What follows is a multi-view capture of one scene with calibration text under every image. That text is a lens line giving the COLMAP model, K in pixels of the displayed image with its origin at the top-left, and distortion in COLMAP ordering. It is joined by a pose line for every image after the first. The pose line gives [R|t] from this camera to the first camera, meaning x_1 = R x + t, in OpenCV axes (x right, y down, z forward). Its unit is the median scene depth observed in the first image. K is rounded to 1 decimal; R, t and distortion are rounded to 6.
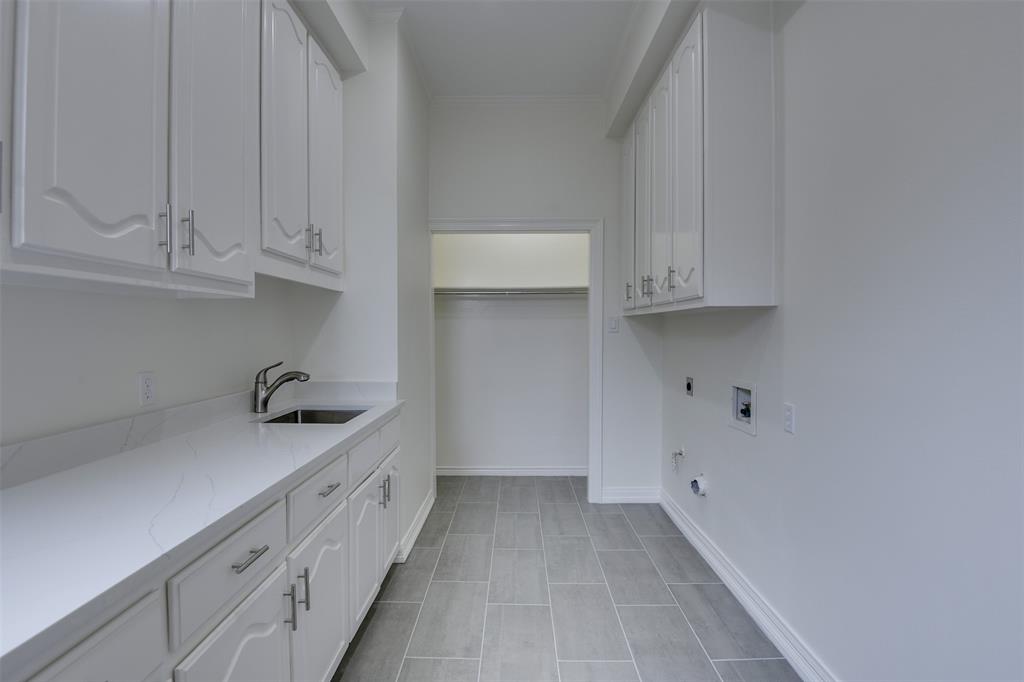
lens RADIAL K [[492.4, 0, 511.2], [0, 492.4, 341.0], [0, 0, 1]] dist [-0.024889, -0.009094]
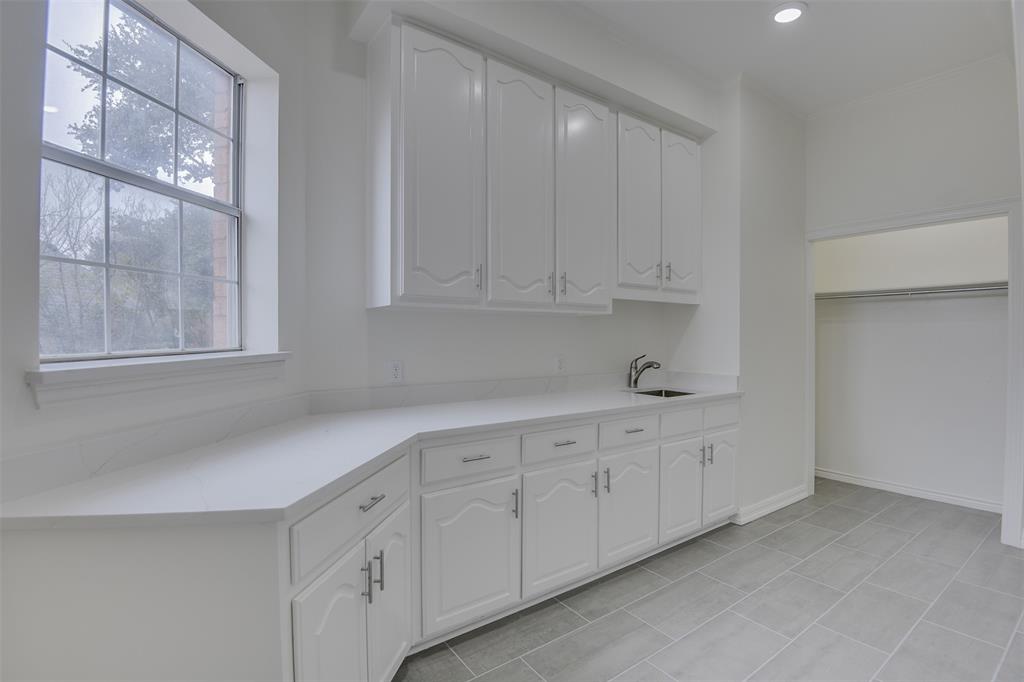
lens RADIAL K [[476.3, 0, 515.8], [0, 476.3, 340.7], [0, 0, 1]] dist [-0.015999, -0.015607]
pose [[0.591774, 0.006181, -0.806080, 0.469394], [-0.017673, 0.999830, -0.005308, 0.014221], [0.805910, 0.017386, 0.591783, -0.180468]]
